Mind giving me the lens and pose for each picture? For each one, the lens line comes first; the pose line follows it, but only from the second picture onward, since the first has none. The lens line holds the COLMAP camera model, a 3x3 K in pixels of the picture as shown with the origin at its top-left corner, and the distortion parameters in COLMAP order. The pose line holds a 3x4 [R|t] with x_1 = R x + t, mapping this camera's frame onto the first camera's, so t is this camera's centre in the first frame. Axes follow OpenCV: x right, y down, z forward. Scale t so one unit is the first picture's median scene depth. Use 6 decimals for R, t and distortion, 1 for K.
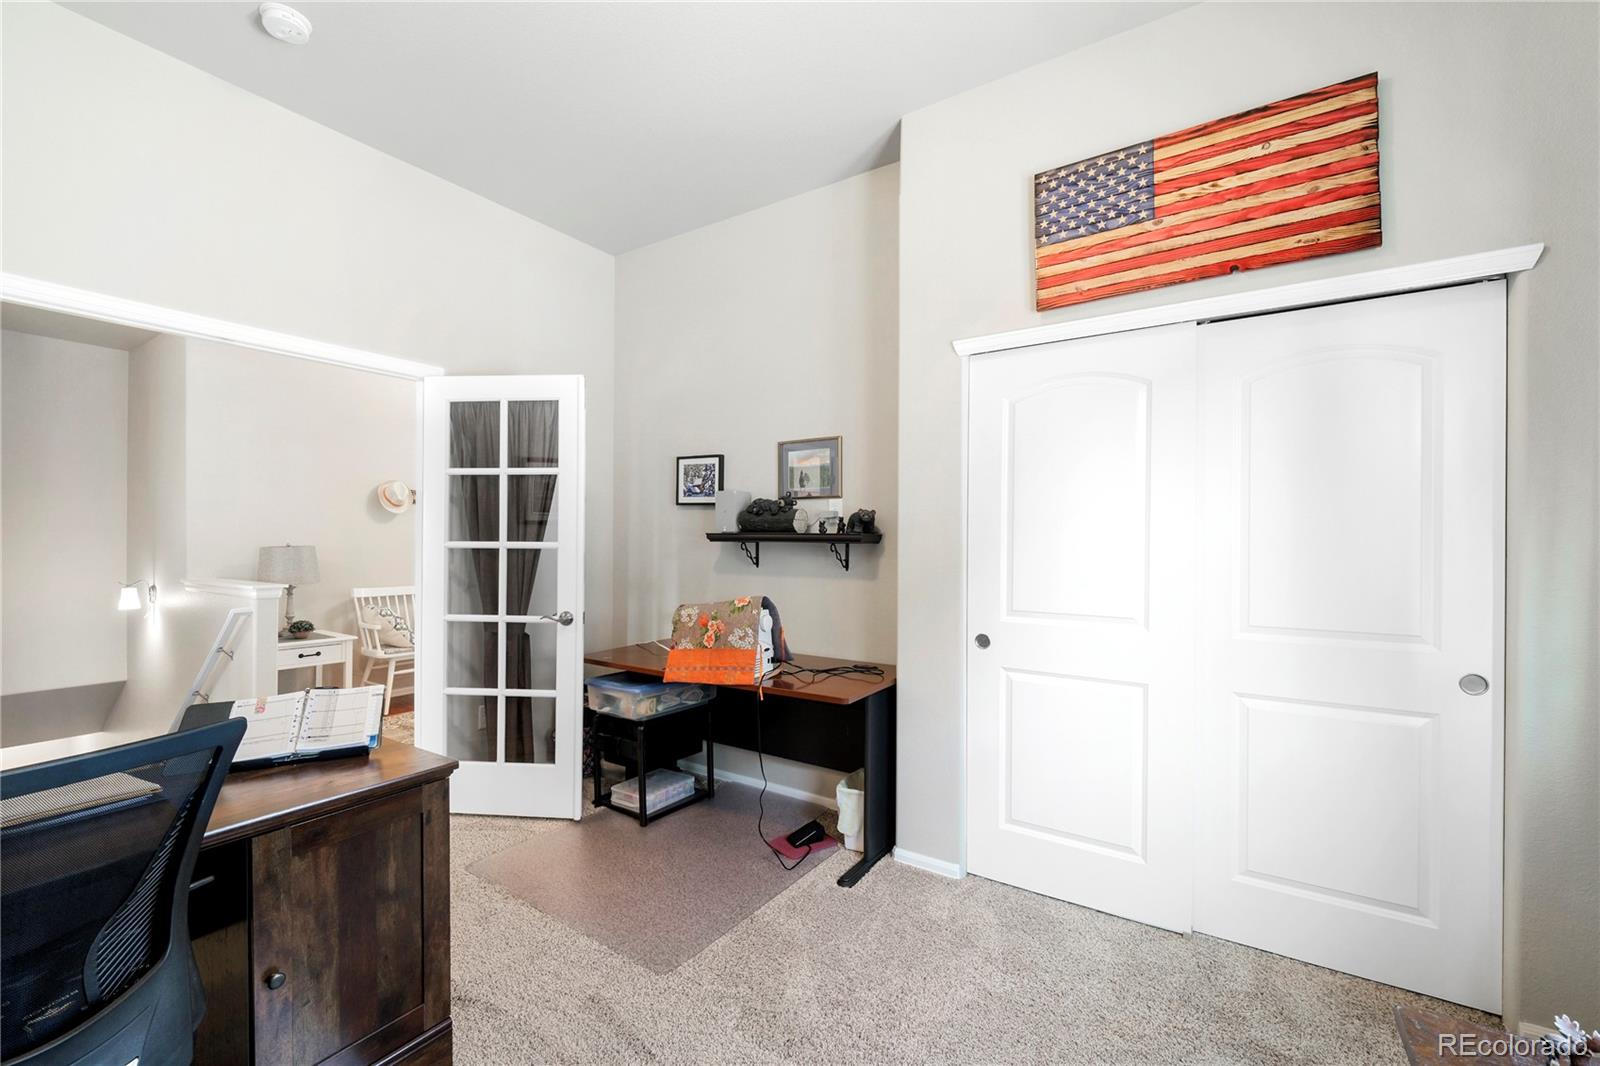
lens RADIAL K [[670.1, 0, 798.3], [0, 670.1, 542.9], [0, 0, 1]] dist [-0.001440, -0.000170]
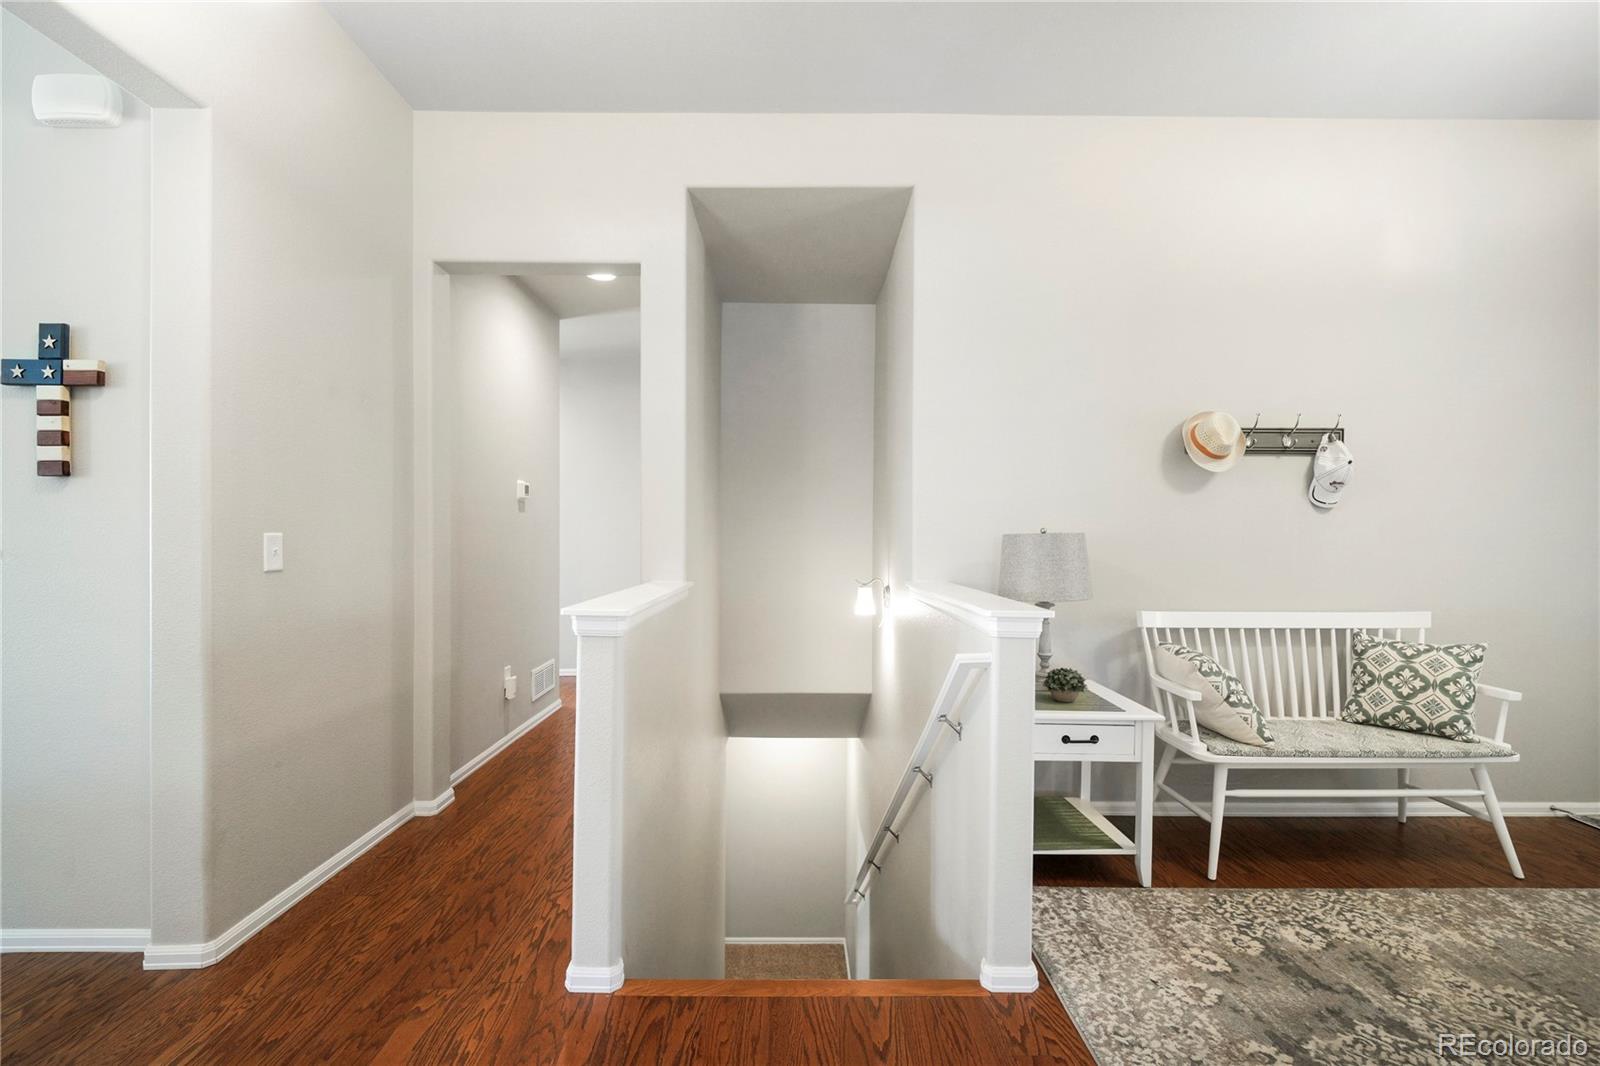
lens RADIAL K [[670.1, 0, 798.3], [0, 670.1, 542.9], [0, 0, 1]] dist [-0.001440, -0.000170]
pose [[0.564524, 0.006496, -0.825391, -0.383775], [-0.006621, 0.999972, 0.003341, 0.012540], [0.825390, 0.003579, 0.564552, 0.474453]]
